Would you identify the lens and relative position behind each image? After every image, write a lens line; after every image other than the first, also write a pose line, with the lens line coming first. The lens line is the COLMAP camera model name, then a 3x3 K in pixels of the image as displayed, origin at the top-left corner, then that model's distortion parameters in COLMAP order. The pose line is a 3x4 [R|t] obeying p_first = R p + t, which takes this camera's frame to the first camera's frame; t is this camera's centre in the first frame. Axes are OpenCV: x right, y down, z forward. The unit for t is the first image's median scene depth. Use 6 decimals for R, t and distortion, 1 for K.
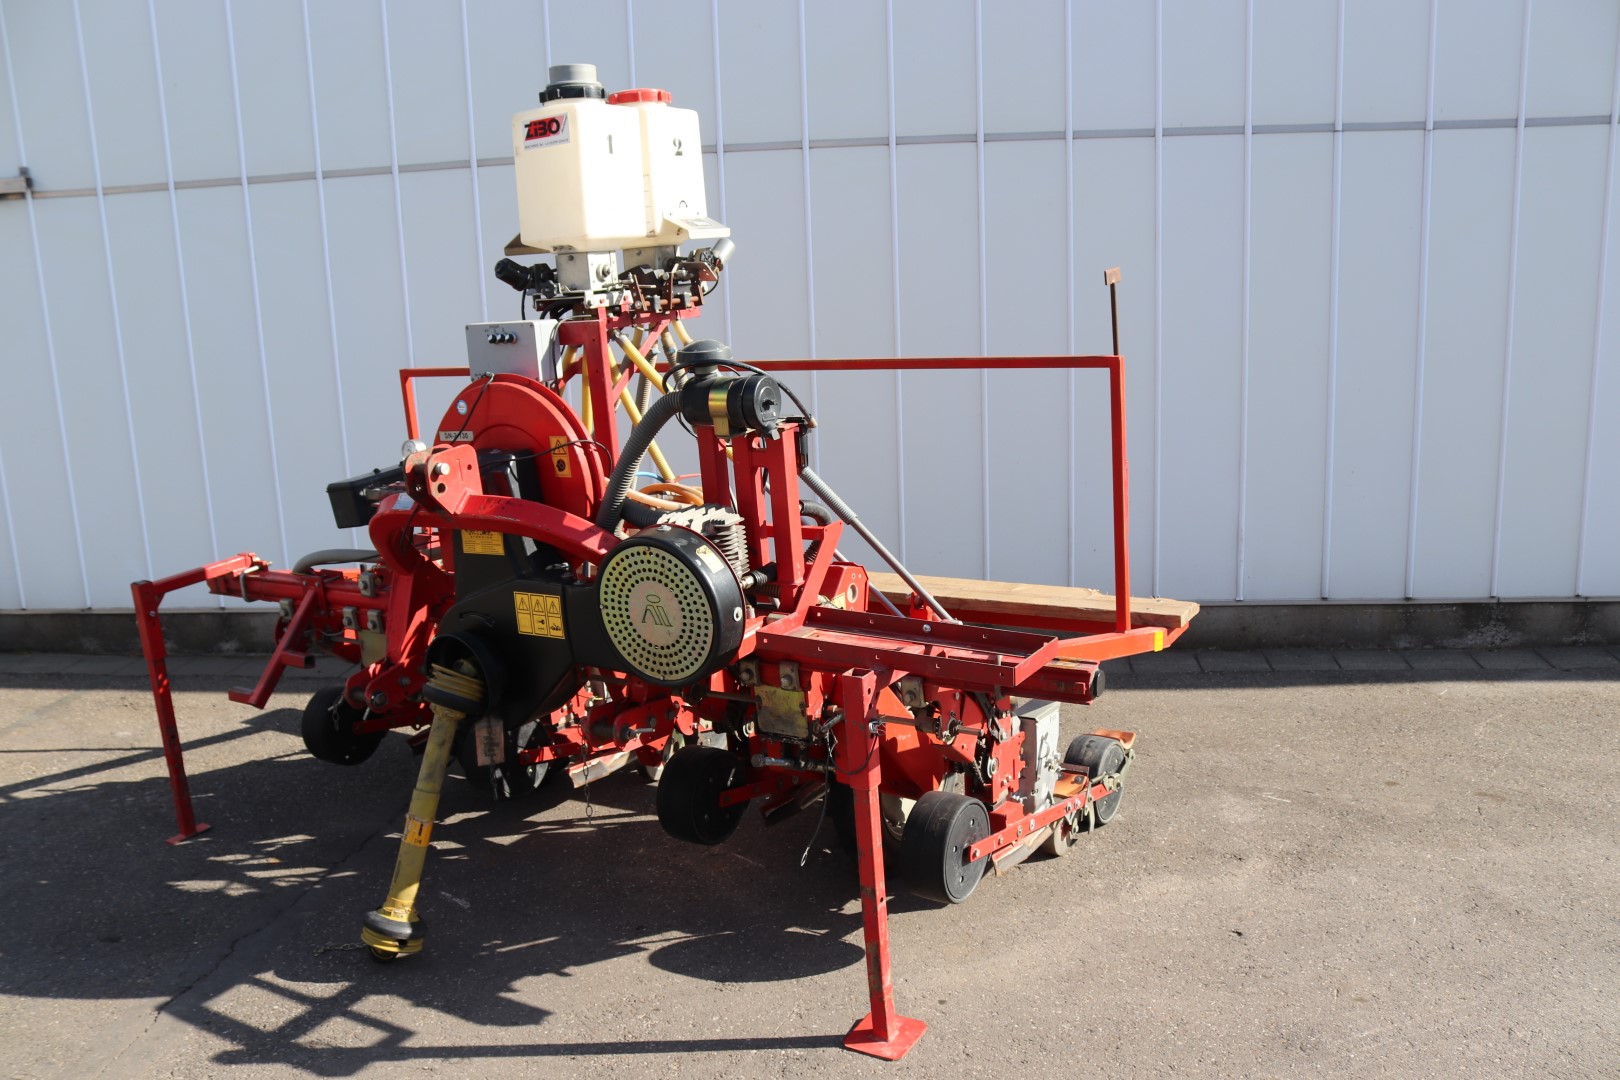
lens RADIAL K [[1348.9, 0, 810.0], [0, 1348.9, 540.0], [0, 0, 1]] dist [-0.127445, 0.086656]
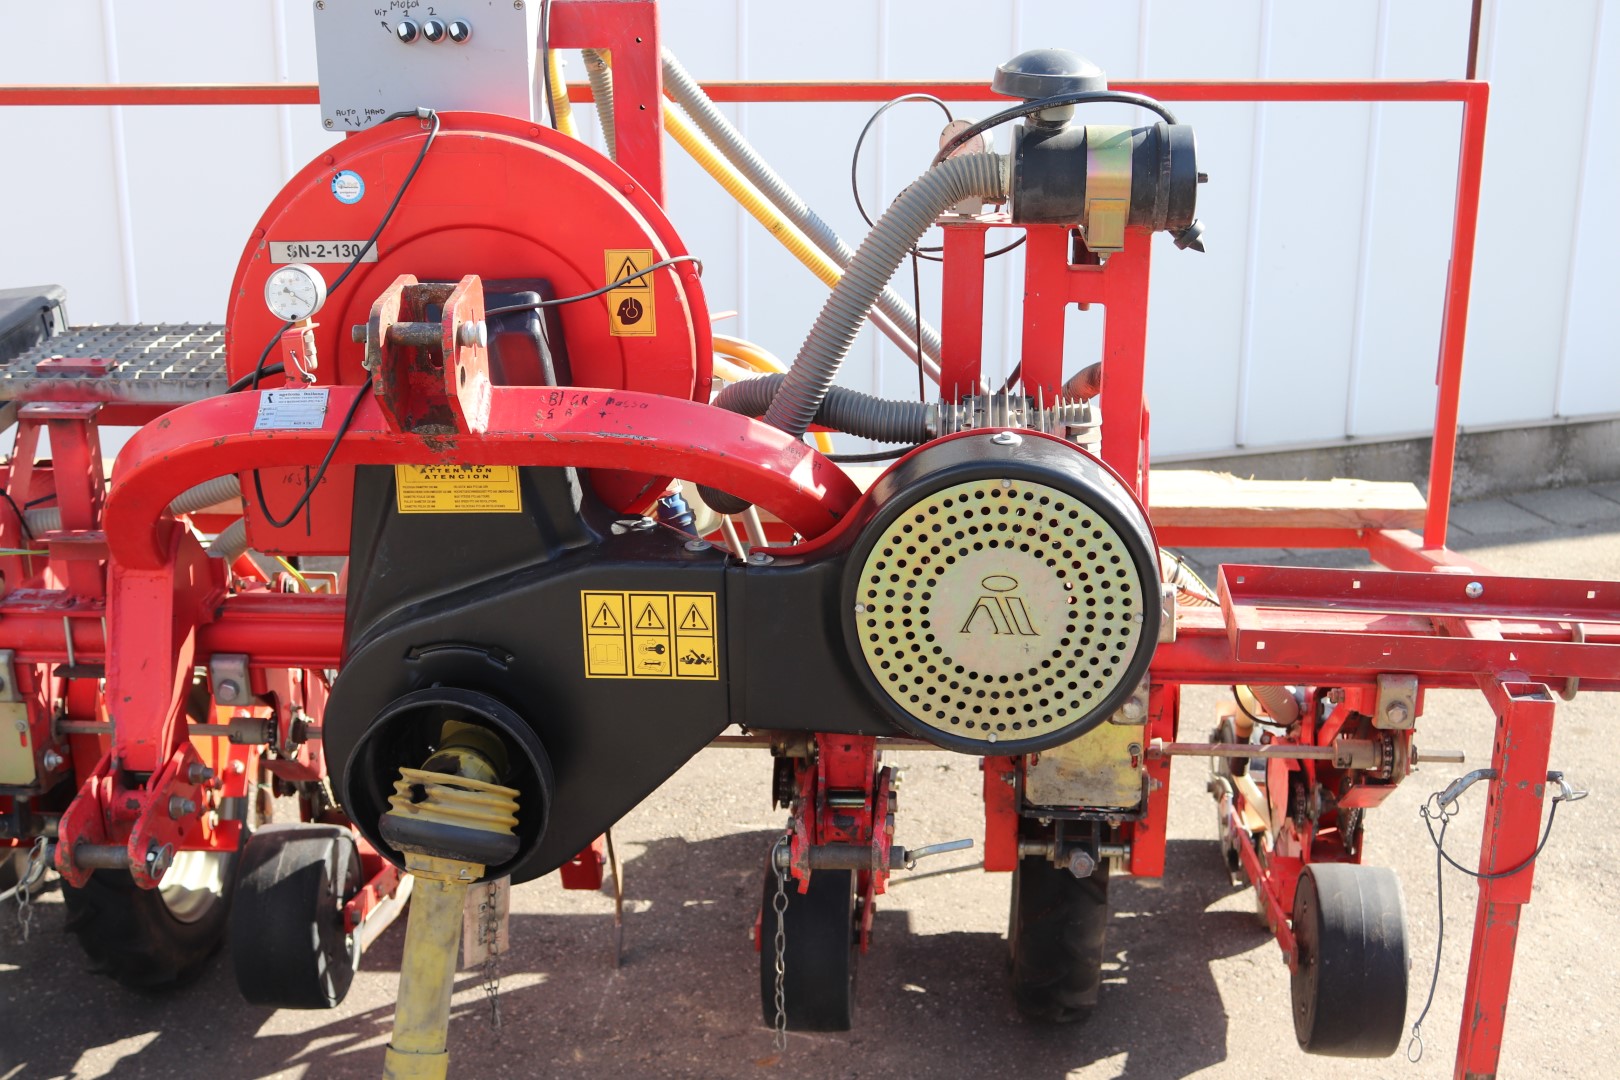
lens RADIAL K [[2121.1, 0, 810.0], [0, 2121.1, 540.0], [0, 0, 1]] dist [-0.028550, -0.043389]
pose [[0.888307, -0.092970, 0.449742, -0.473644], [0.050878, 0.993189, 0.104820, -0.051266], [-0.456424, -0.070230, 0.886986, 0.312886]]
